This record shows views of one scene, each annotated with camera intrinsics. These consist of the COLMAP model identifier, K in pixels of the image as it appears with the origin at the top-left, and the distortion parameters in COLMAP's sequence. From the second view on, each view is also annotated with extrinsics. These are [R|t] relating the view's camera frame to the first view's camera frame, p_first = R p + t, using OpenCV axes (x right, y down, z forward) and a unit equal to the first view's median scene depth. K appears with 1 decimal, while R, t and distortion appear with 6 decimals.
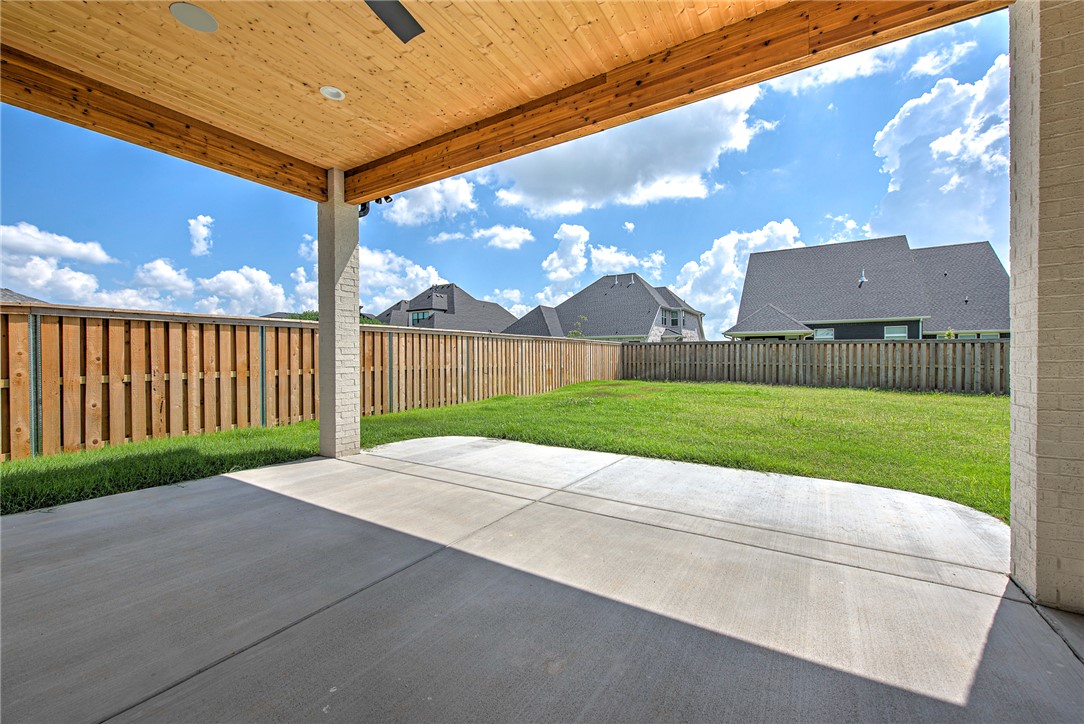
lens RADIAL K [[425.6, 0, 542.0], [0, 425.6, 362.0], [0, 0, 1]] dist [-0.012563, -0.000059]
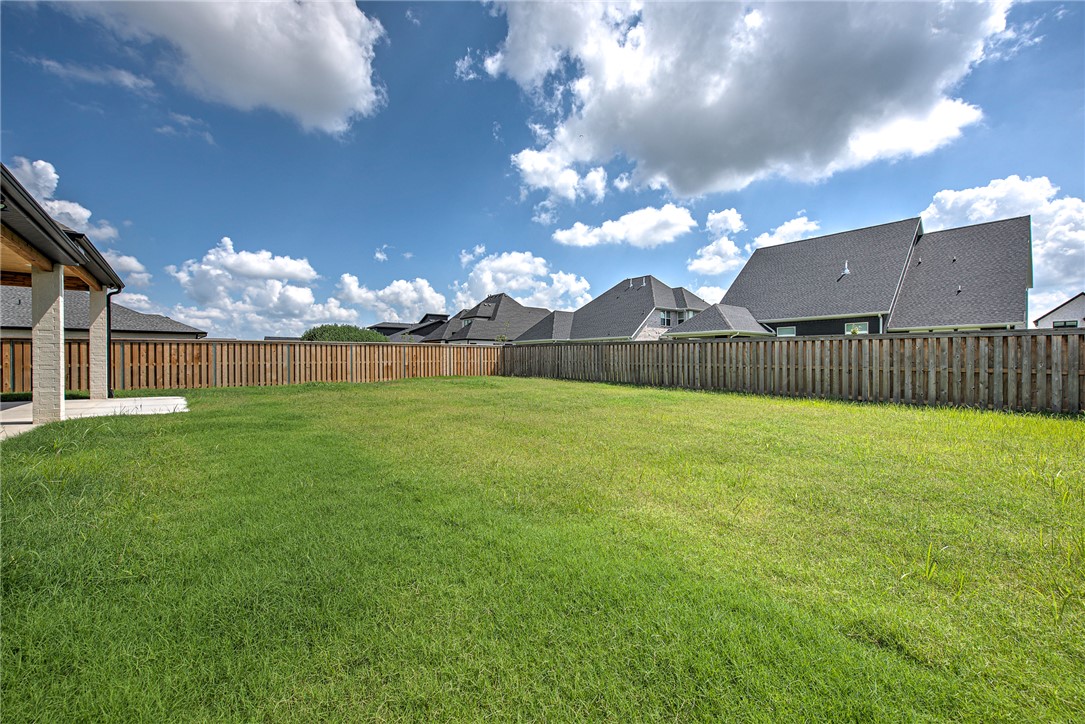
lens RADIAL K [[435.9, 0, 548.2], [0, 435.9, 361.7], [0, 0, 1]] dist [0.000128, -0.000128]
pose [[0.954166, -0.000787, -0.299278, 0.797651], [-0.000785, 0.999987, -0.005132, 0.008014], [0.299278, 0.005132, 0.954152, -0.172347]]
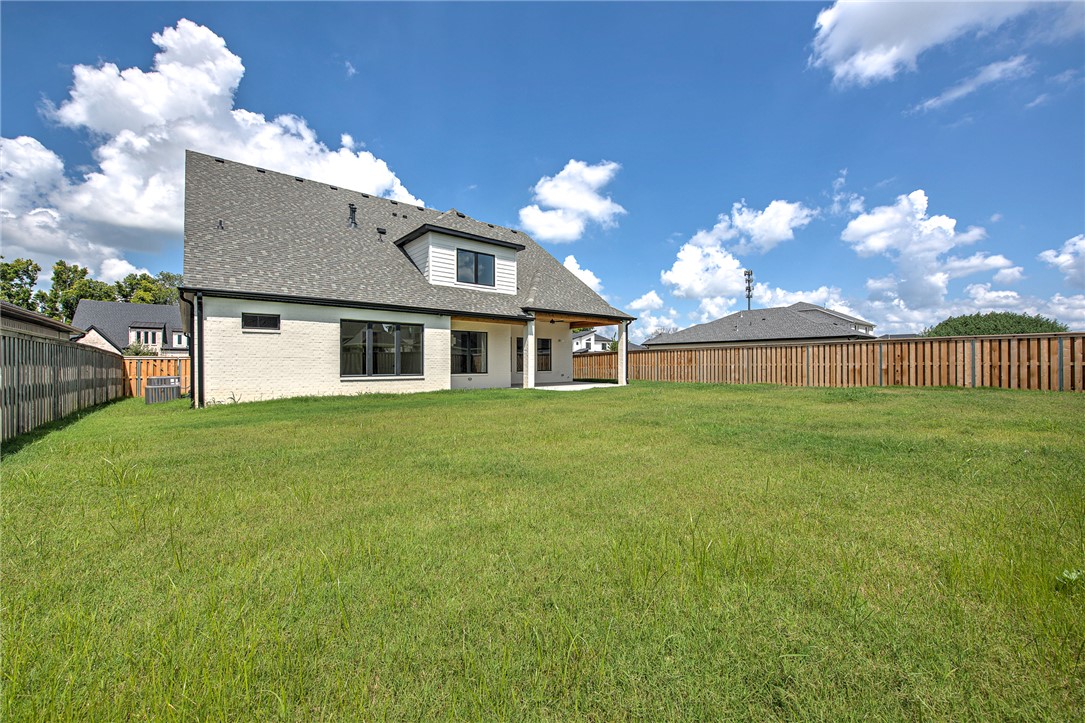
lens RADIAL K [[435.9, 0, 548.2], [0, 435.9, 361.2], [0, 0, 1]] dist [0.000128, -0.000128]
pose [[-0.292482, -0.002514, -0.956268, 1.157015], [-0.005495, 0.999984, -0.000948, 0.000757], [0.956255, 0.004977, -0.292492, 0.471236]]
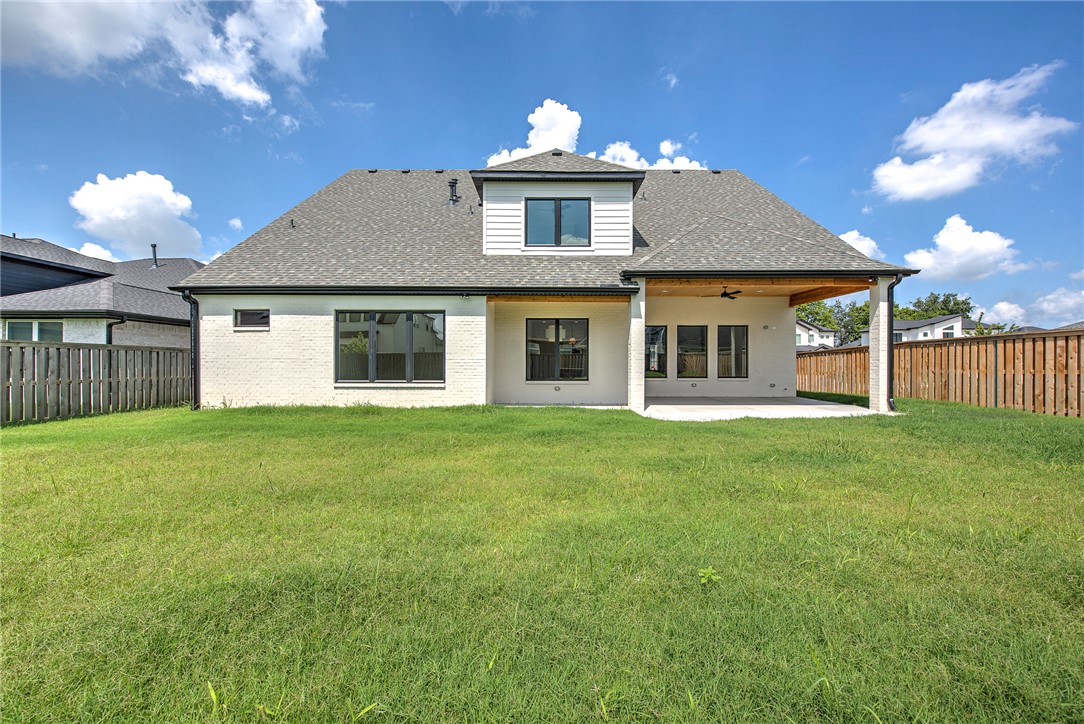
lens RADIAL K [[435.5, 0, 547.7], [0, 435.5, 361.7], [0, 0, 1]] dist [0.000128, -0.000128]
pose [[-0.843671, -0.000064, -0.536860, 0.598972], [-0.004379, 0.999968, 0.006762, -0.004991], [0.536842, 0.008056, -0.843644, 0.577089]]
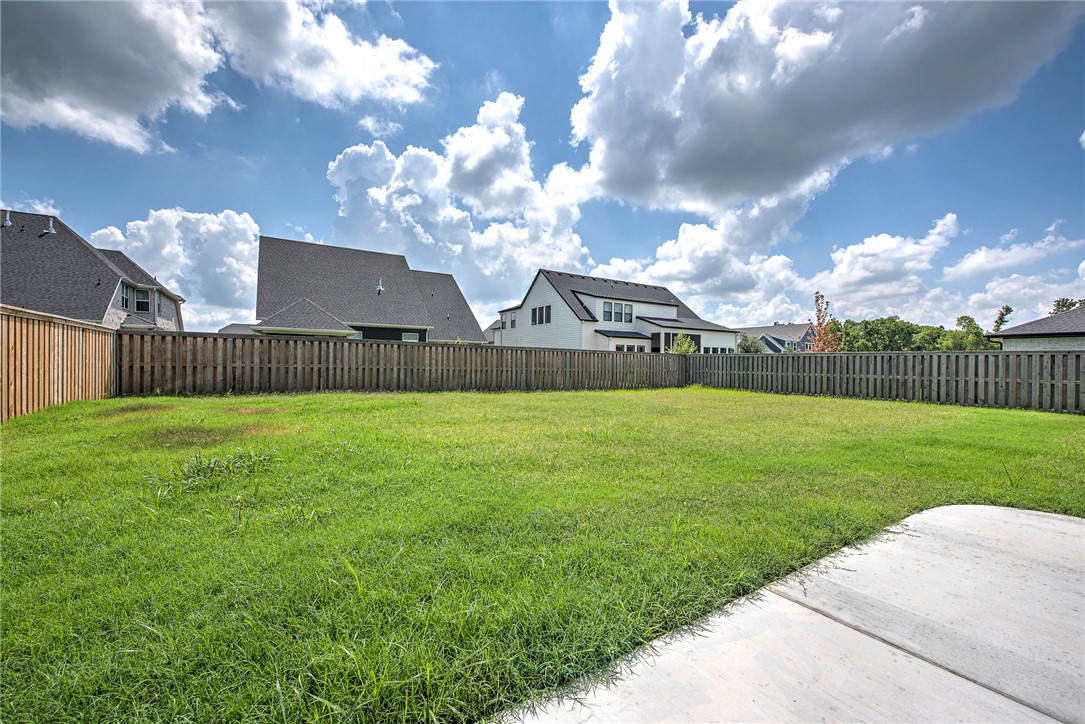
lens RADIAL K [[426.0, 0, 542.5], [0, 426.0, 362.0], [0, 0, 1]] dist [-0.012563, -0.000059]
pose [[0.420038, 0.006734, 0.907481, -0.086312], [-0.003294, 0.999977, -0.005896, -0.001675], [-0.907500, -0.000513, 0.420051, 0.322148]]
